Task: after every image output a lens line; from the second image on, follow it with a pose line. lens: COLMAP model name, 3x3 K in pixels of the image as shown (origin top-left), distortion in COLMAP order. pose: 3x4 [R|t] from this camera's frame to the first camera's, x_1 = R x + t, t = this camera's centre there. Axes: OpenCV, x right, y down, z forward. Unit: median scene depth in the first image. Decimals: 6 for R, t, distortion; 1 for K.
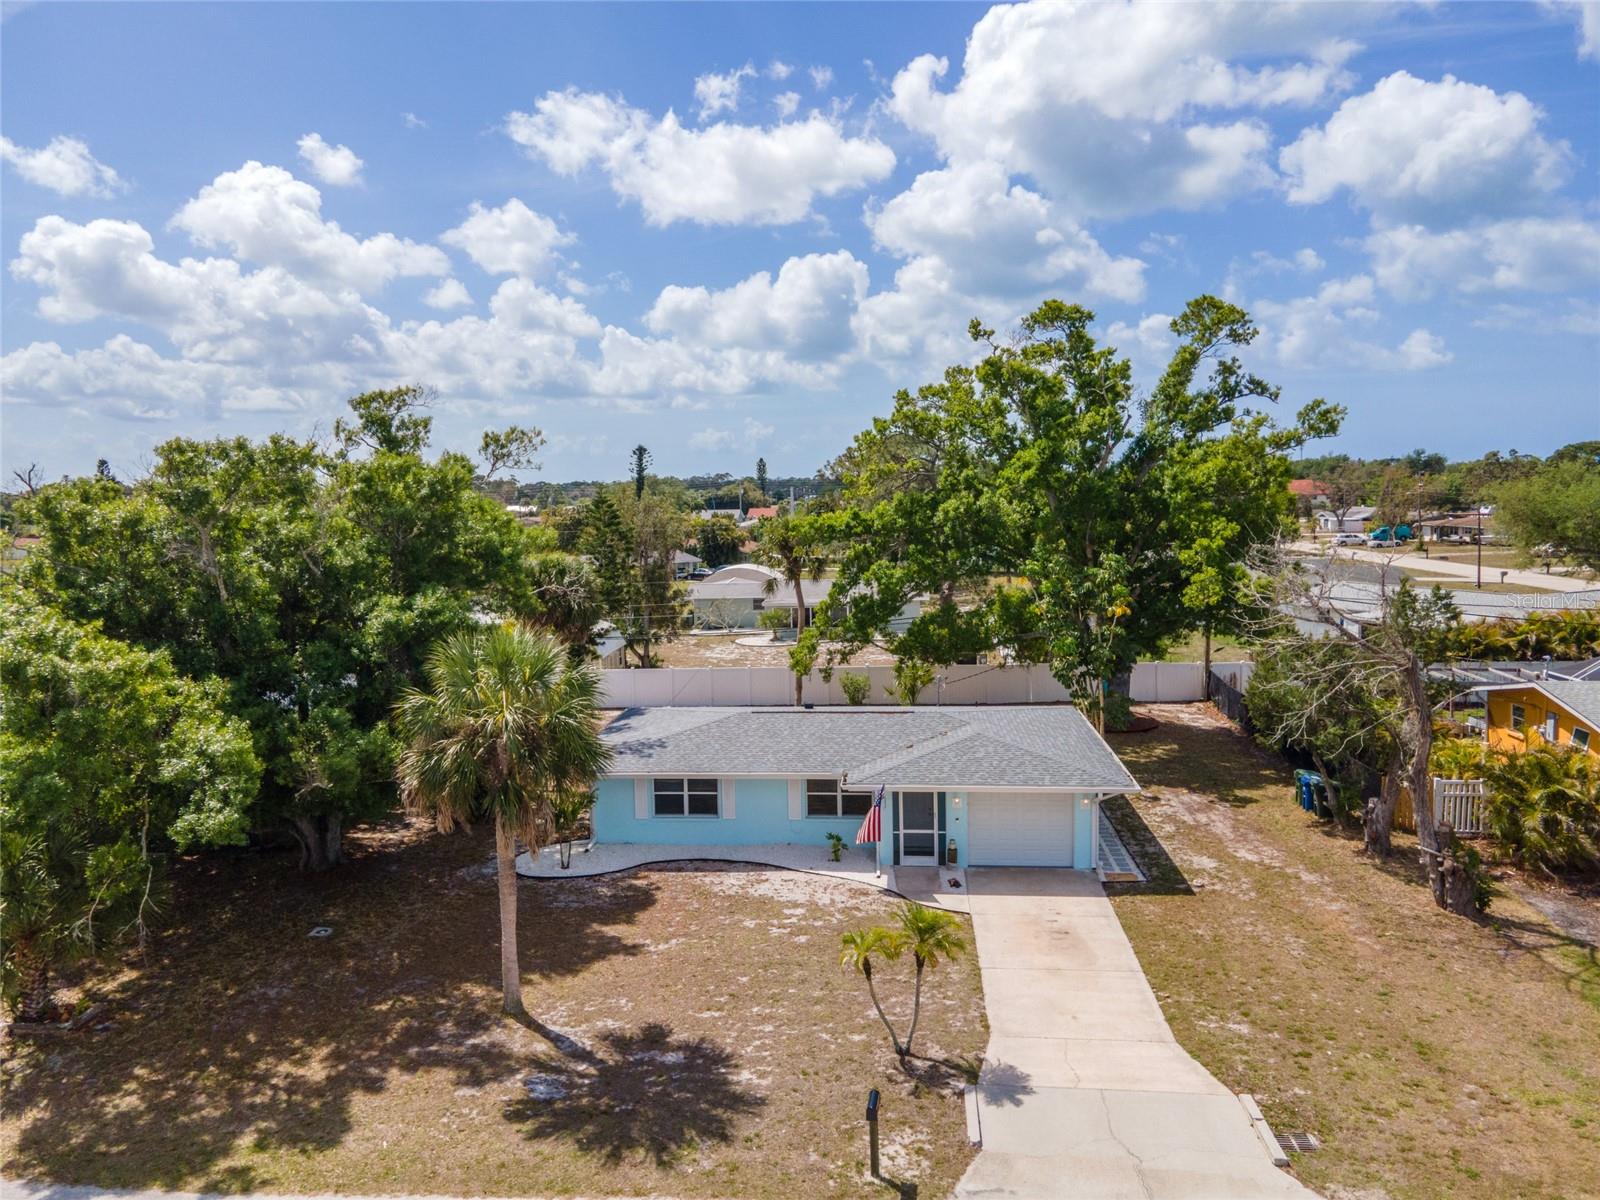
lens RADIAL K [[1165.5, 0, 797.8], [0, 1165.5, 604.6], [0, 0, 1]] dist [0.032067, 0.010253]
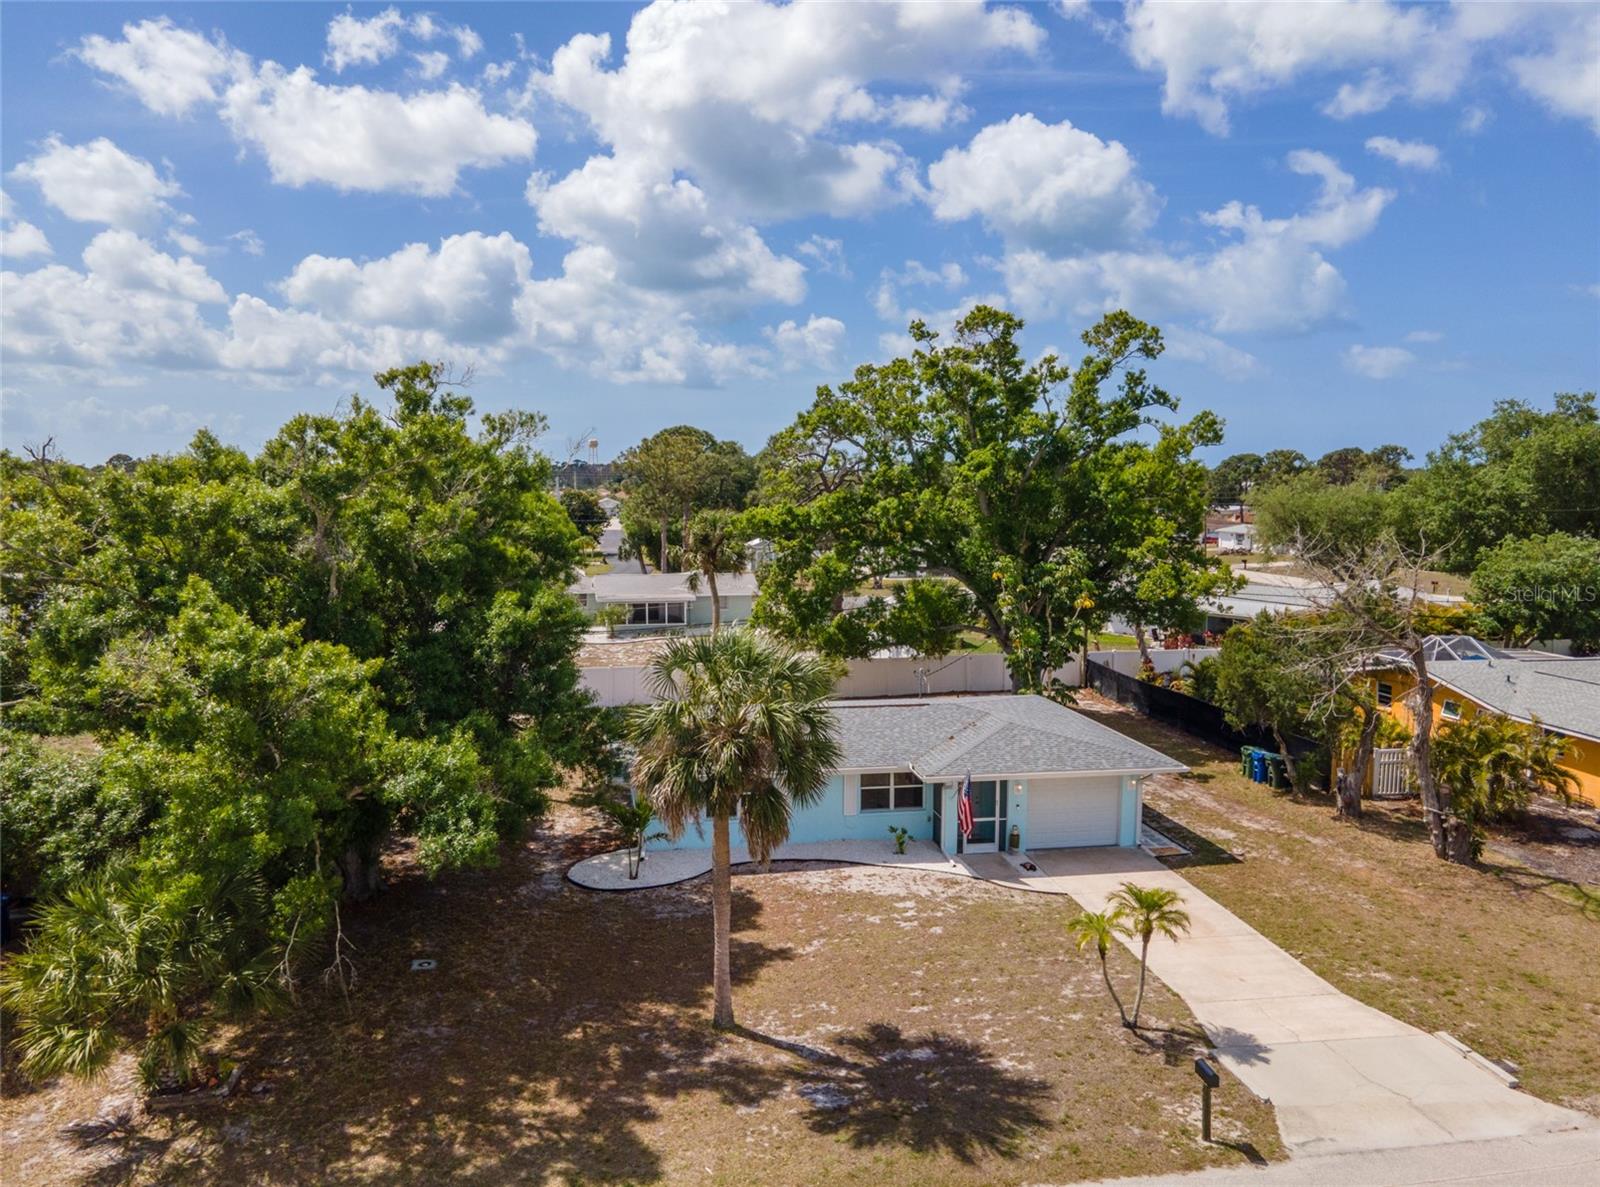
lens RADIAL K [[1184.9, 0, 795.9], [0, 1184.9, 606.4], [0, 0, 1]] dist [0.034277, 0.005691]
pose [[0.963960, -0.007463, 0.265942, -0.337782], [0.006106, 0.999964, 0.005929, -0.000303], [-0.265977, -0.004091, 0.963971, 0.038197]]
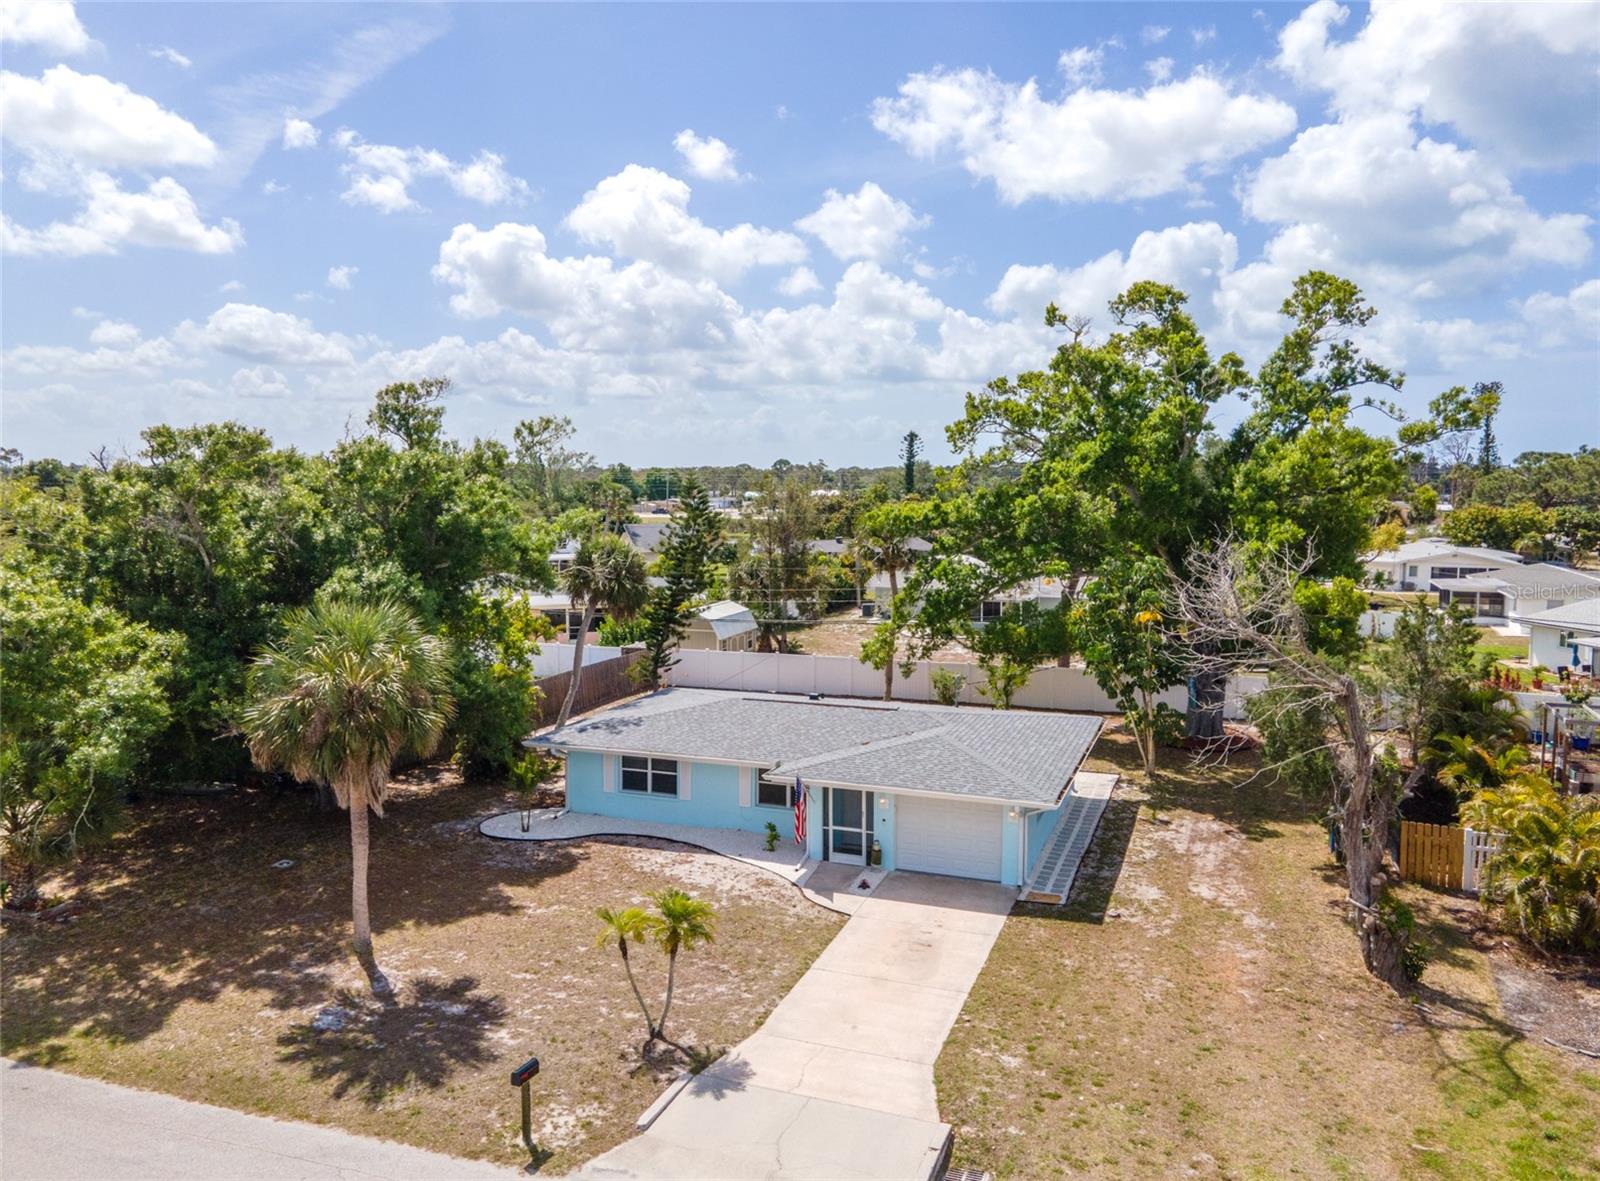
lens RADIAL K [[1187.8, 0, 804.5], [0, 1187.8, 599.9], [0, 0, 1]] dist [0.036314, 0.007283]
pose [[0.962835, 0.046760, -0.266013, 0.334223], [-0.045197, 0.998906, 0.011997, -0.009638], [0.266283, 0.000472, 0.963895, 0.023029]]
